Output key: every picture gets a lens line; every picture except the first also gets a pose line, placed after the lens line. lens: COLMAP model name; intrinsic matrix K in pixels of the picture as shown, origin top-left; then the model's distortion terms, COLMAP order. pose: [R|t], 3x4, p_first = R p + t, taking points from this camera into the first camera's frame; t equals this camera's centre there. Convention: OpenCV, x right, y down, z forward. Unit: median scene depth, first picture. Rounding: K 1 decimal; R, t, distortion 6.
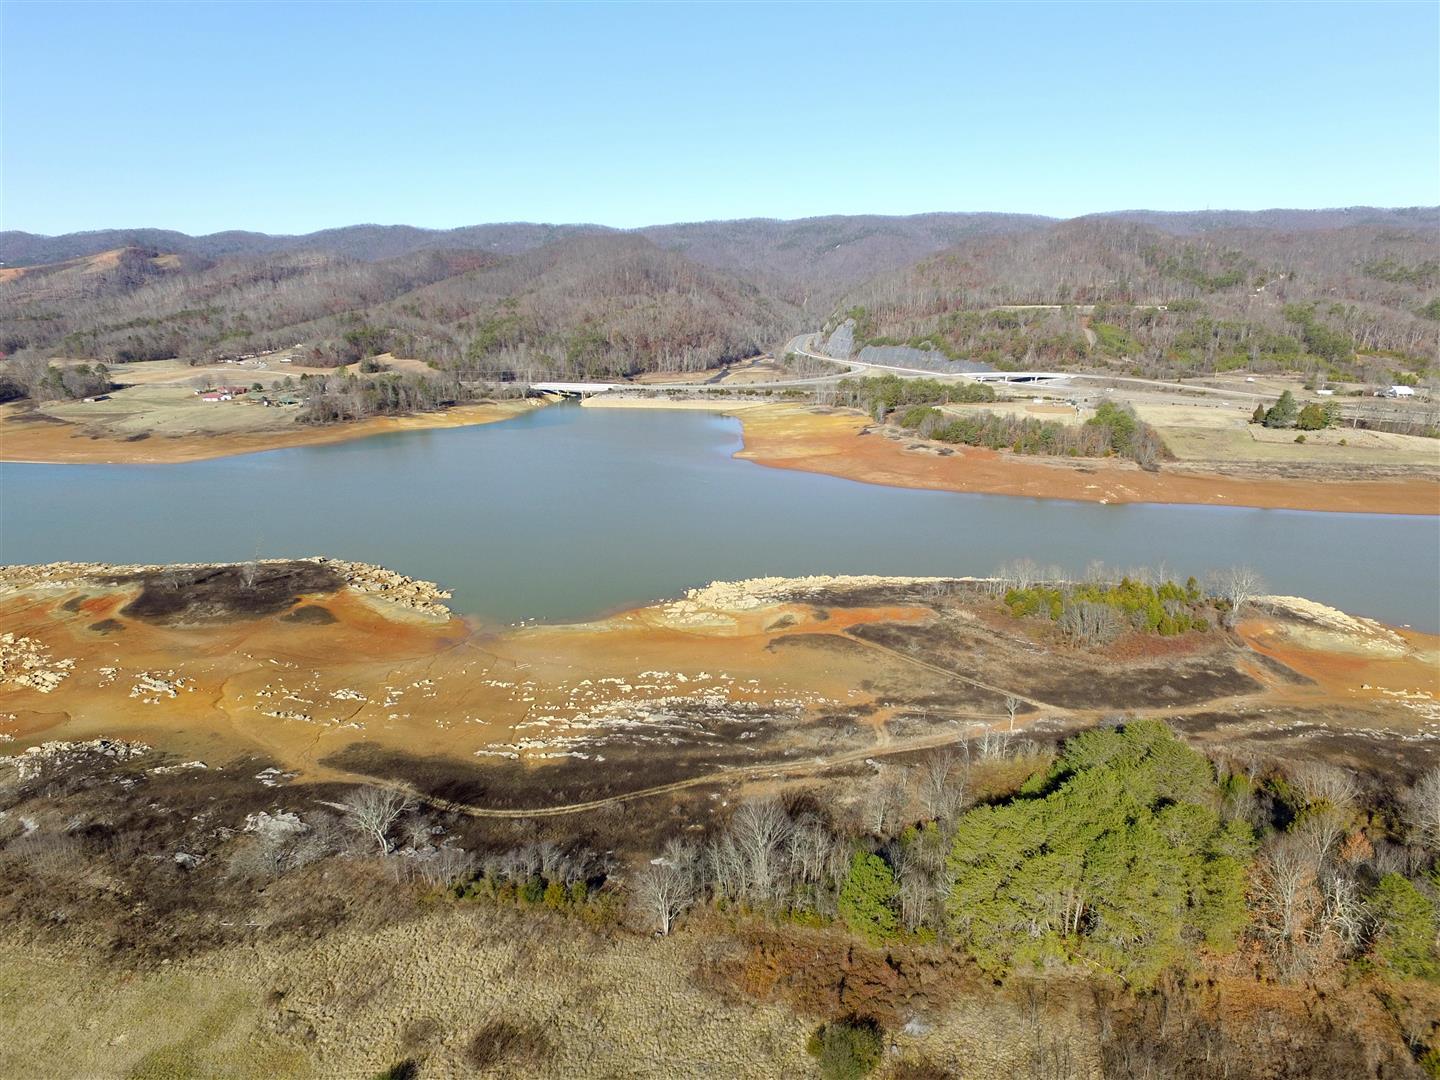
lens RADIAL K [[847.2, 0, 717.5], [0, 847.2, 541.4], [0, 0, 1]] dist [-0.007174, 0.014467]
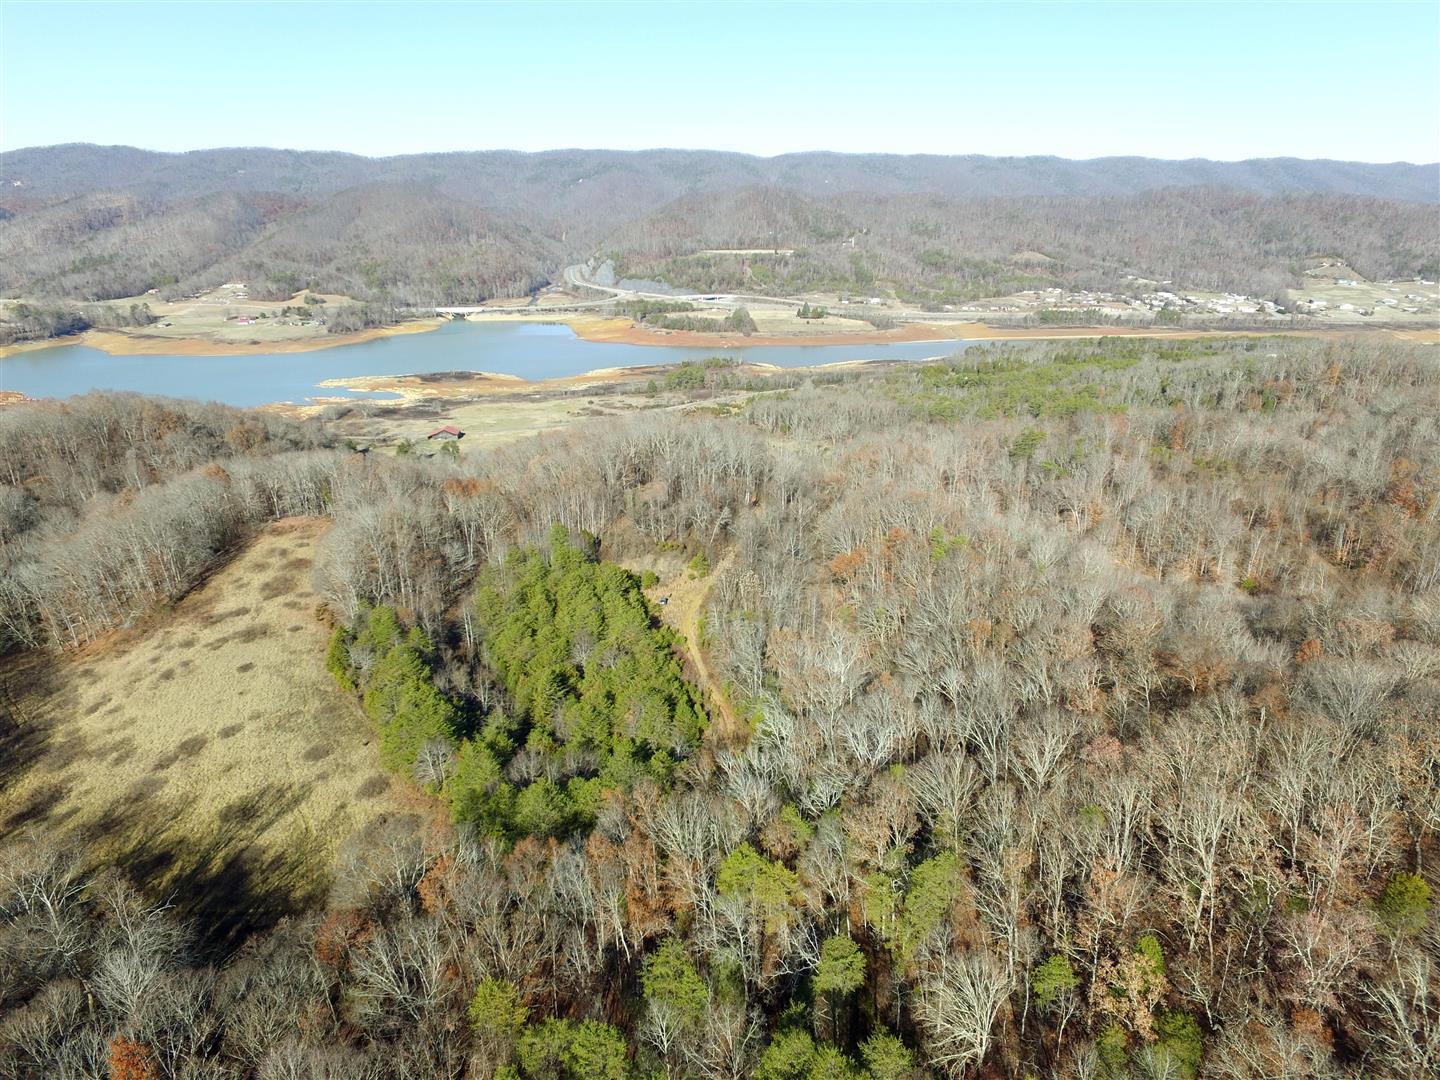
lens RADIAL K [[847.2, 0, 726.4], [0, 847.2, 537.1], [0, 0, 1]] dist [-0.007174, 0.014467]
pose [[0.954042, -0.103638, 0.281182, -0.149849], [0.078726, 0.992016, 0.098523, 0.120025], [-0.289147, -0.071859, 0.954584, -0.670321]]
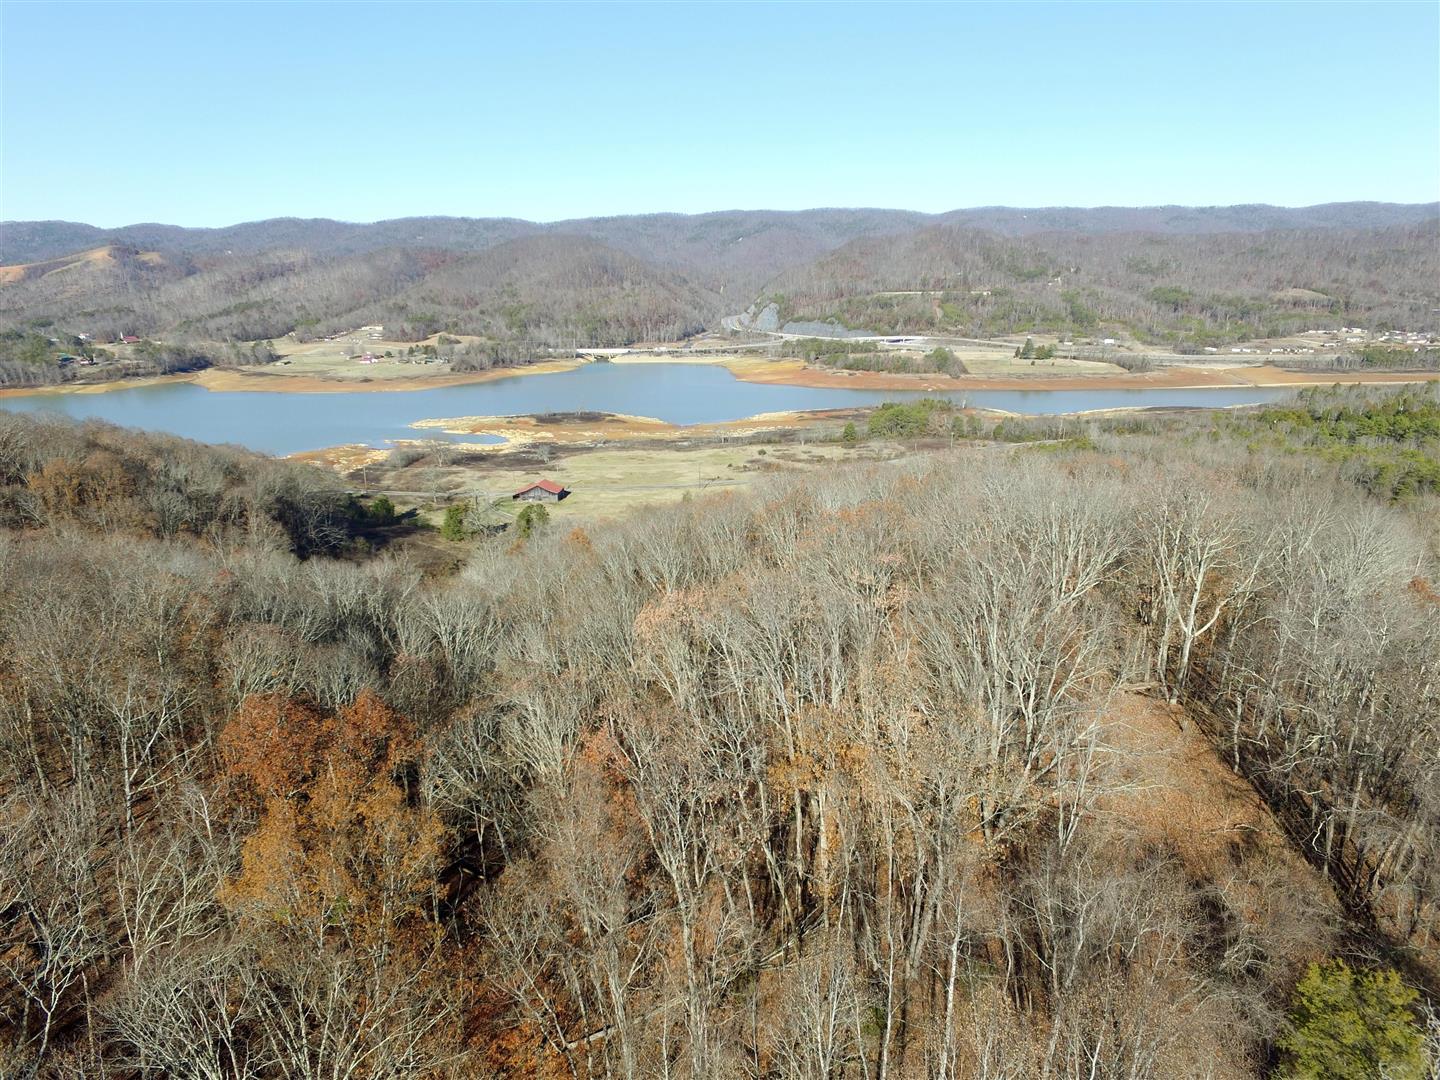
lens RADIAL K [[847.2, 0, 722.2], [0, 847.2, 540.3], [0, 0, 1]] dist [-0.007174, 0.014467]
pose [[0.991561, -0.045145, 0.121525, -0.128523], [0.043514, 0.998924, 0.016041, 0.109297], [-0.122119, -0.010618, 0.992459, -0.407678]]
